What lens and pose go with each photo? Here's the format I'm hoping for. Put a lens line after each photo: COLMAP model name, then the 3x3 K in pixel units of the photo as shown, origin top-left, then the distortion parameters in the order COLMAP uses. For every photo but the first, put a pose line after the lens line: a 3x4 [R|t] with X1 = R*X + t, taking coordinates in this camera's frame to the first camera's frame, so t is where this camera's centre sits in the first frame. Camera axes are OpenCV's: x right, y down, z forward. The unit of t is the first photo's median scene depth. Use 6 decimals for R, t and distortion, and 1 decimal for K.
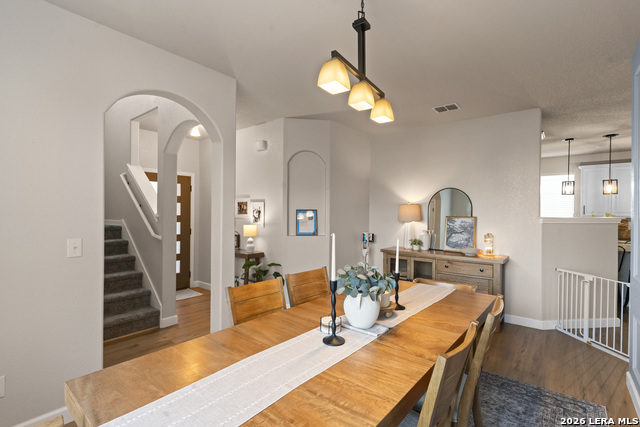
lens RADIAL K [[304.8, 0, 319.7], [0, 304.8, 214.6], [0, 0, 1]] dist [0.000895, 0.000575]
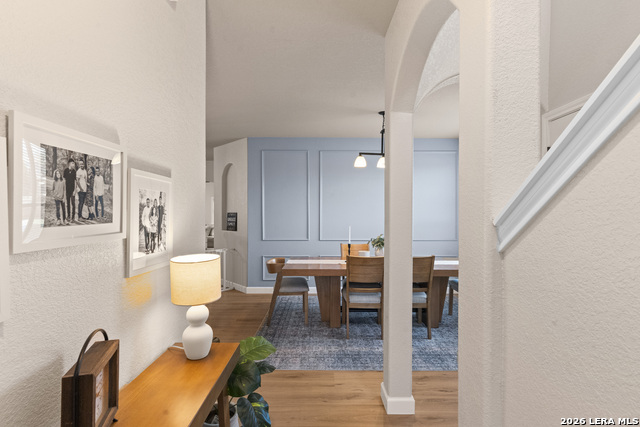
lens RADIAL K [[304.8, 0, 320.4], [0, 304.8, 212.8], [0, 0, 1]] dist [0.000895, 0.000575]
pose [[-0.628266, -0.008859, 0.777948, -0.497986], [0.001315, 0.999922, 0.012449, -0.009682], [-0.777998, 0.008844, -0.628205, 1.042398]]
